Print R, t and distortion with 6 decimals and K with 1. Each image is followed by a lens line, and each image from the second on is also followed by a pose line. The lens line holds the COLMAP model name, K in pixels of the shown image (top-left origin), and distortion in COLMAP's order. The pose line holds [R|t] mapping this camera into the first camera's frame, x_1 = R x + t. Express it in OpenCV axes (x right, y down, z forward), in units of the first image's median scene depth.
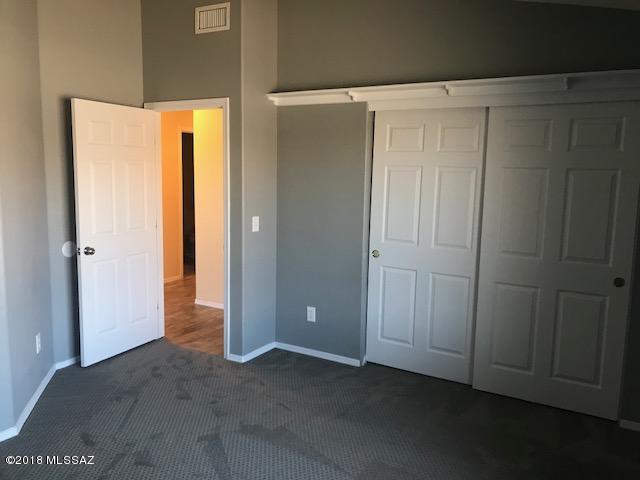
lens RADIAL K [[518.5, 0, 319.9], [0, 518.5, 213.5], [0, 0, 1]] dist [0.007208, -0.002184]
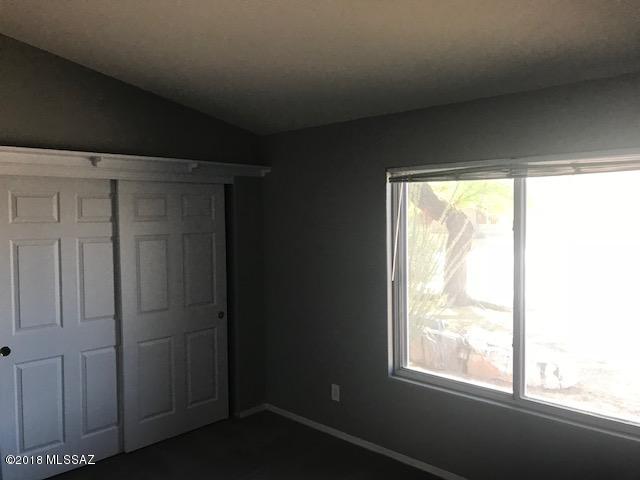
lens RADIAL K [[525.2, 0, 320.0], [0, 525.2, 240.0], [0, 0, 1]] dist [-0.003840, -0.004172]
pose [[0.229442, -0.047954, 0.972140, -0.617172], [0.133154, 0.990942, 0.017455, -0.045755], [-0.964171, 0.125440, 0.233749, 0.357837]]
